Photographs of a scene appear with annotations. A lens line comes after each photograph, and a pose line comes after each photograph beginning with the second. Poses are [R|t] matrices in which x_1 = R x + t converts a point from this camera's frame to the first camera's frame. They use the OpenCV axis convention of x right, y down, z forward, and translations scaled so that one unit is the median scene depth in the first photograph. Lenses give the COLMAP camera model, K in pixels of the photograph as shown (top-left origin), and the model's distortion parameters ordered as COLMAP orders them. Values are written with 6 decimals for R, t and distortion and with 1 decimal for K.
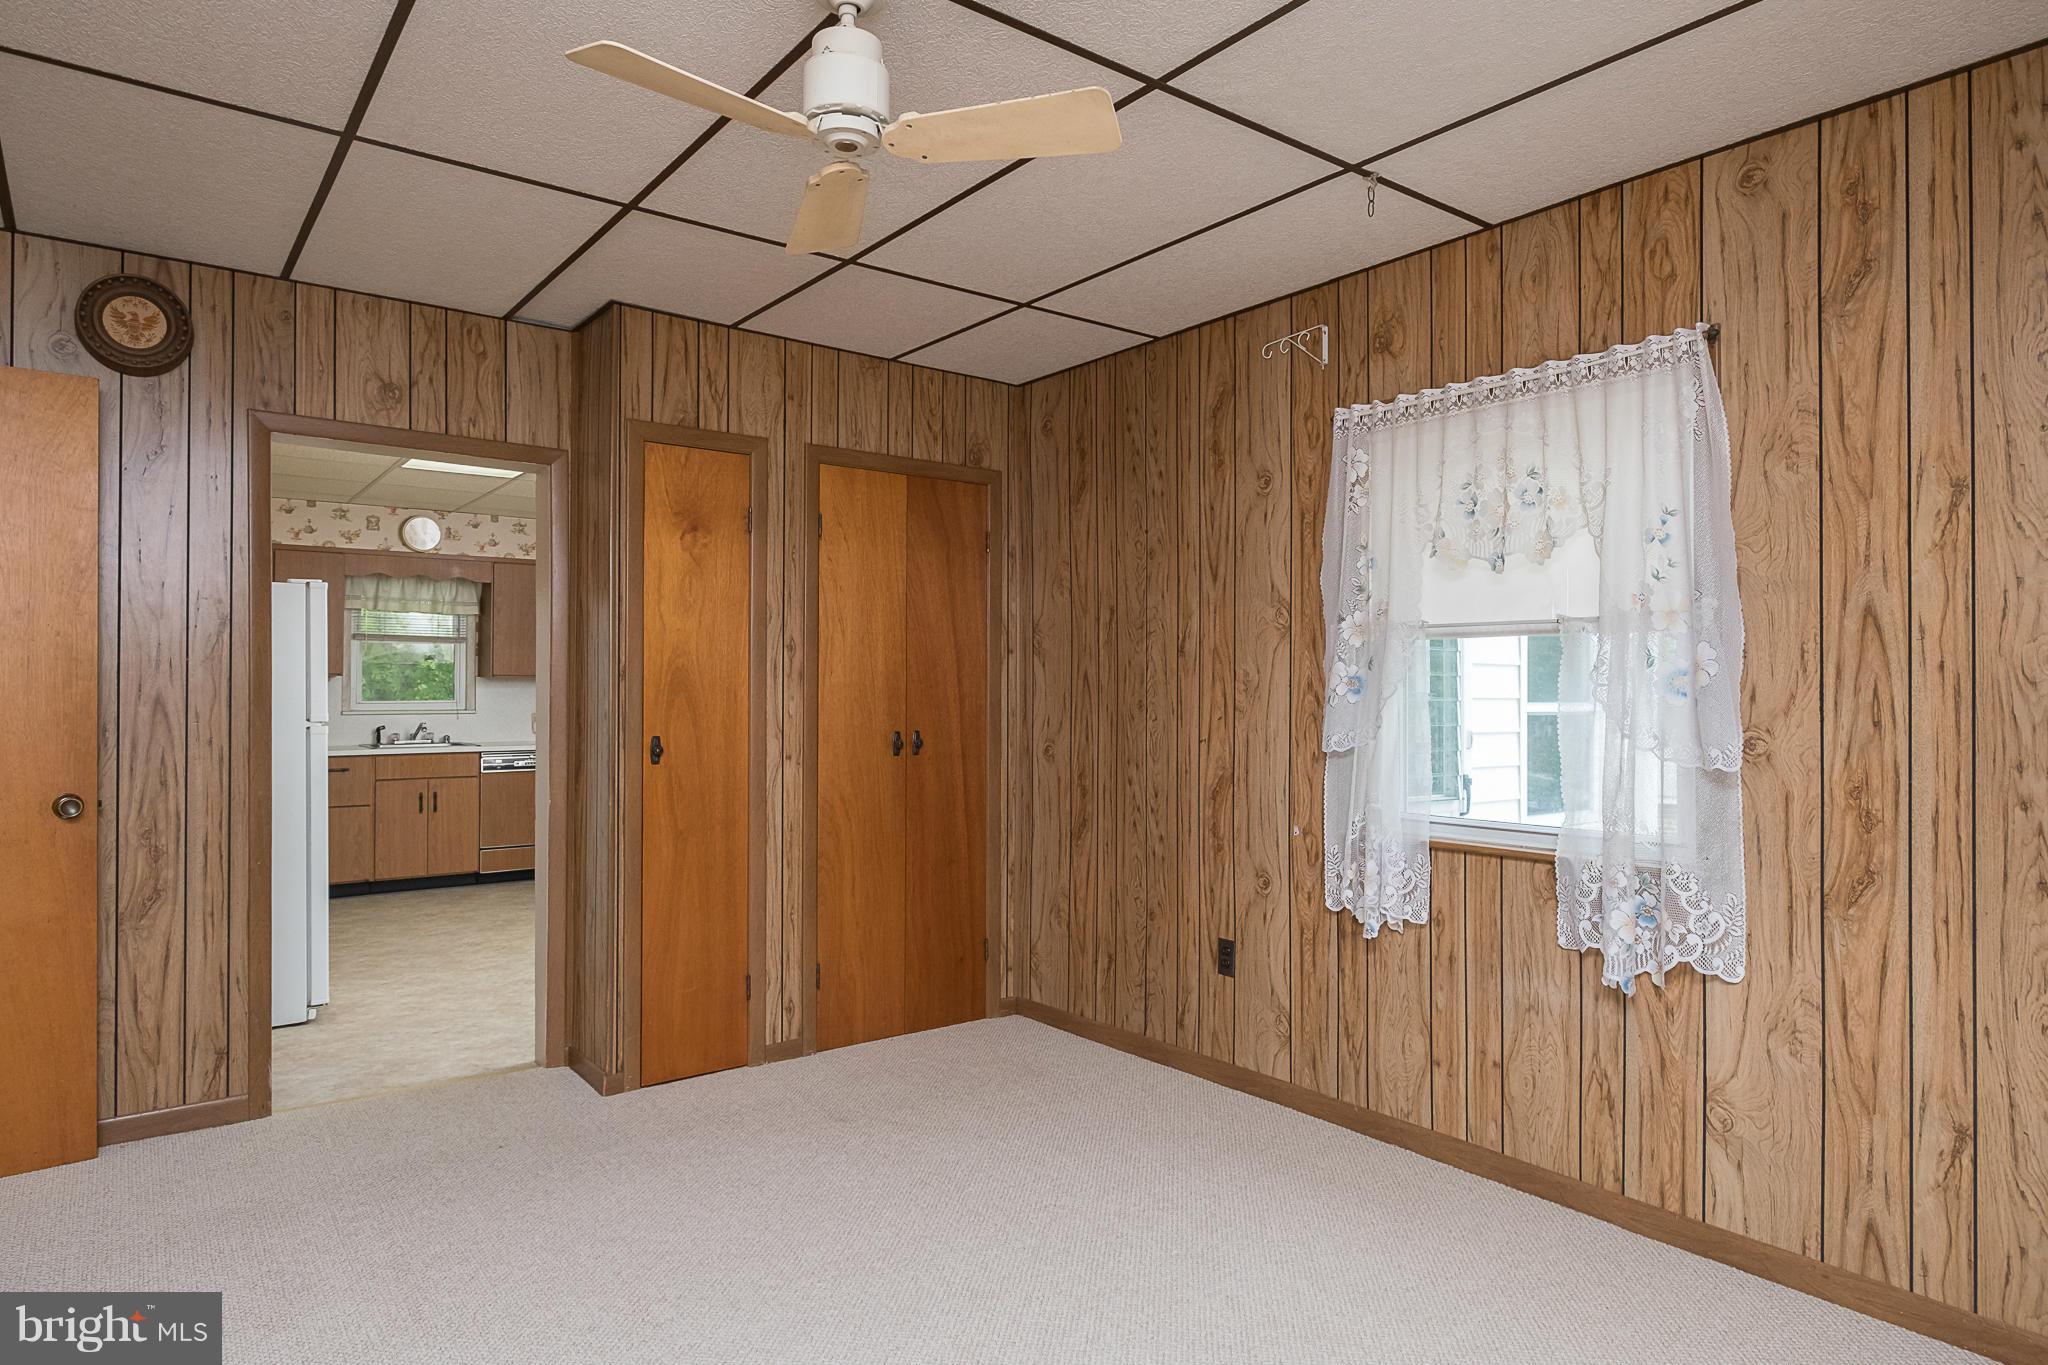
lens RADIAL K [[1202.3, 0, 1024.0], [0, 1202.3, 682.5], [0, 0, 1]] dist [-0.001896, -0.001192]
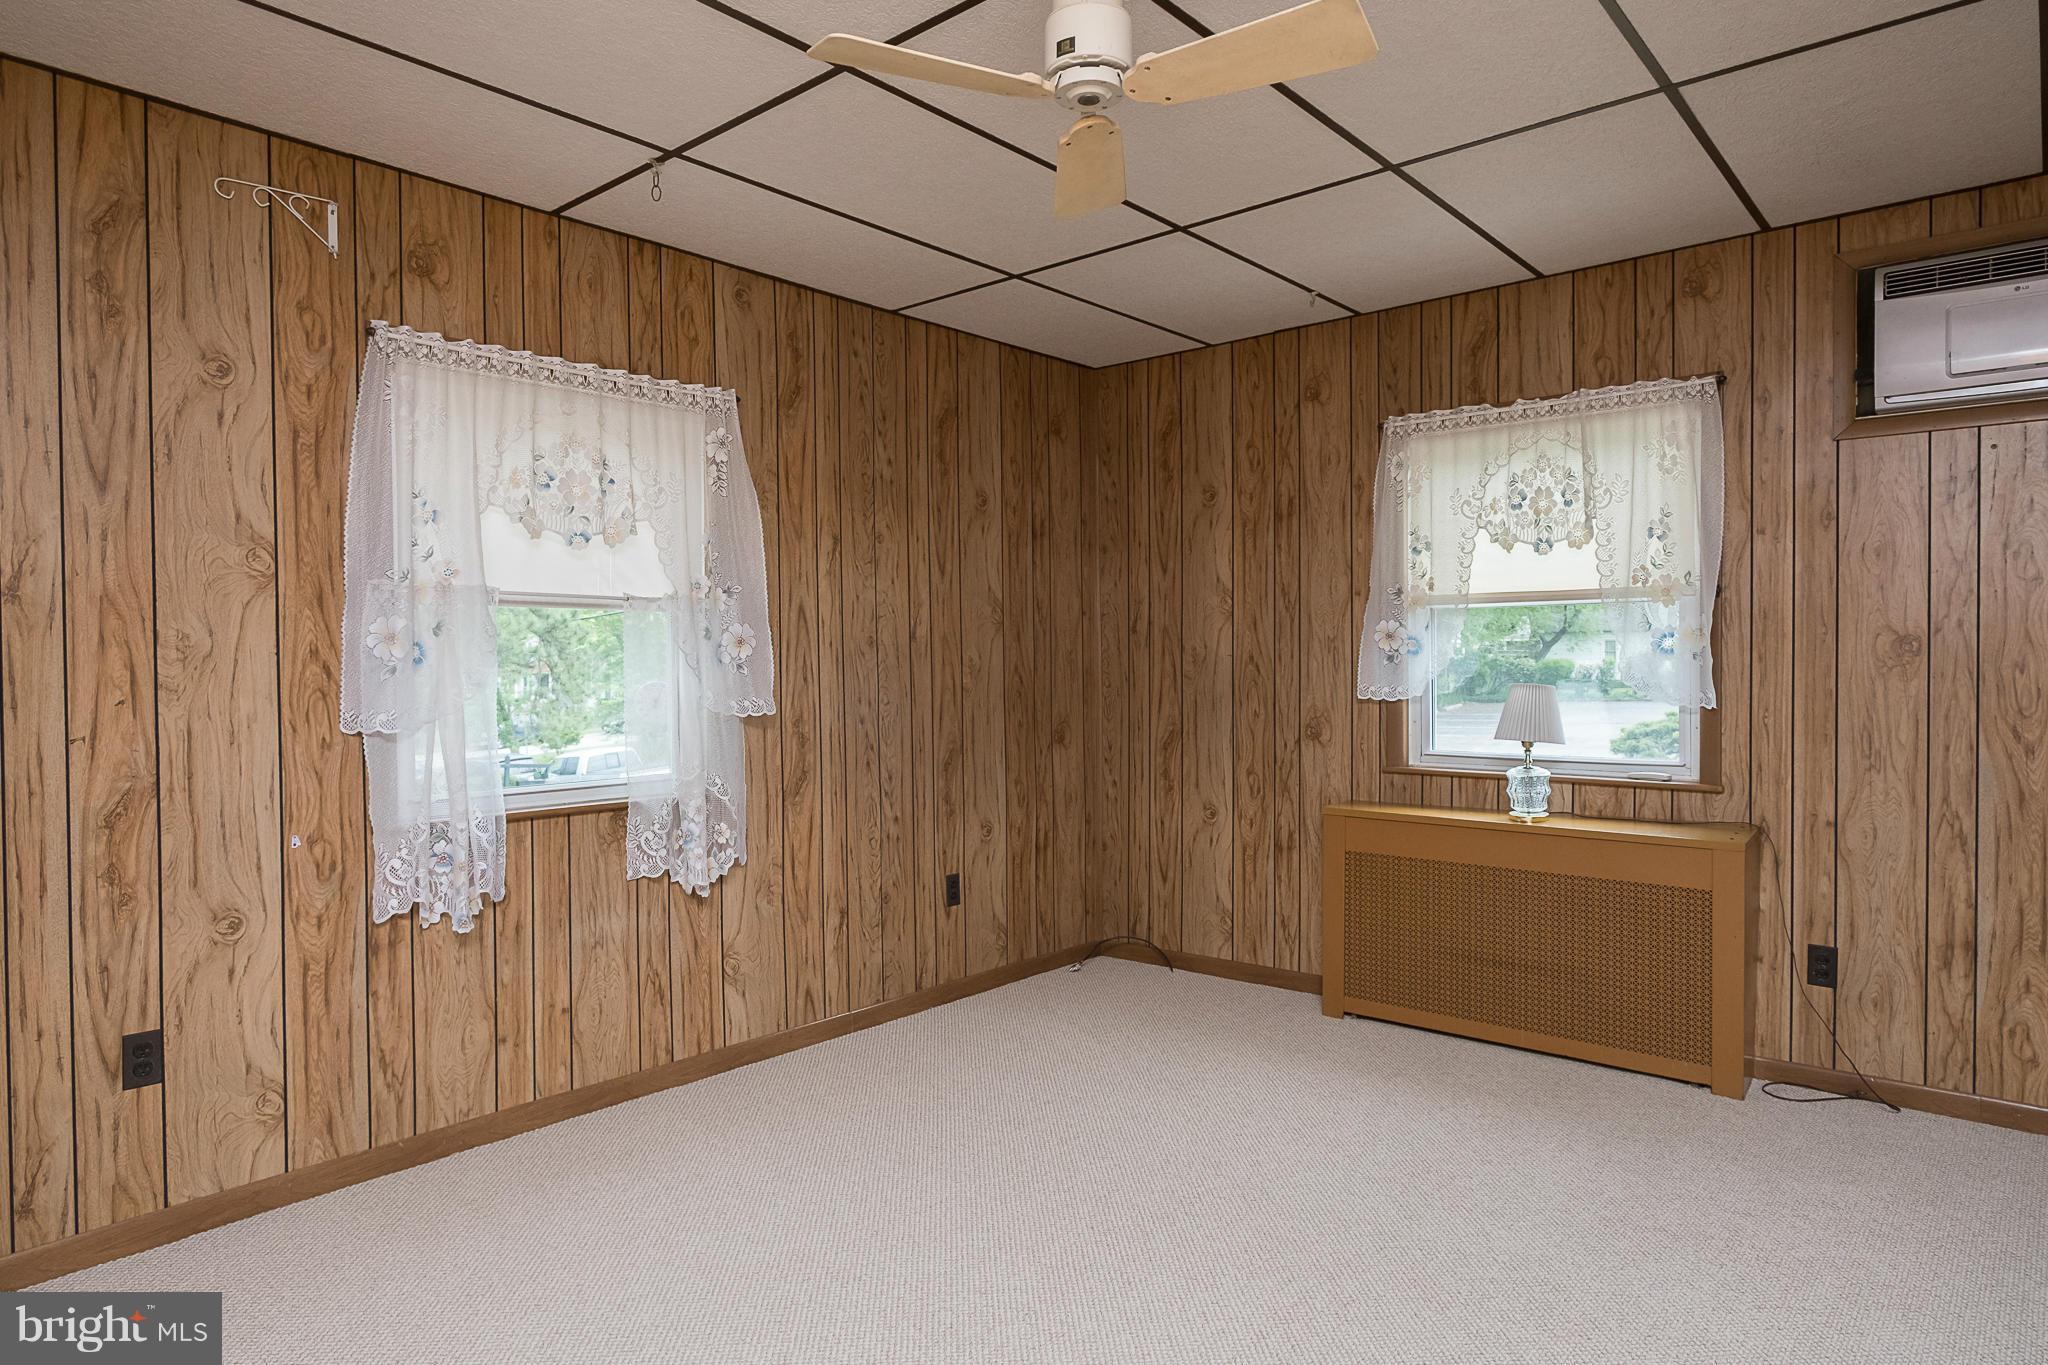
lens RADIAL K [[1202.3, 0, 1024.0], [0, 1202.3, 682.5], [0, 0, 1]] dist [-0.001896, -0.001192]
pose [[-0.203856, -0.018708, 0.978822, -0.719029], [-0.003615, 0.999825, 0.018357, 0.006230], [-0.978994, 0.000204, -0.203888, 0.810915]]
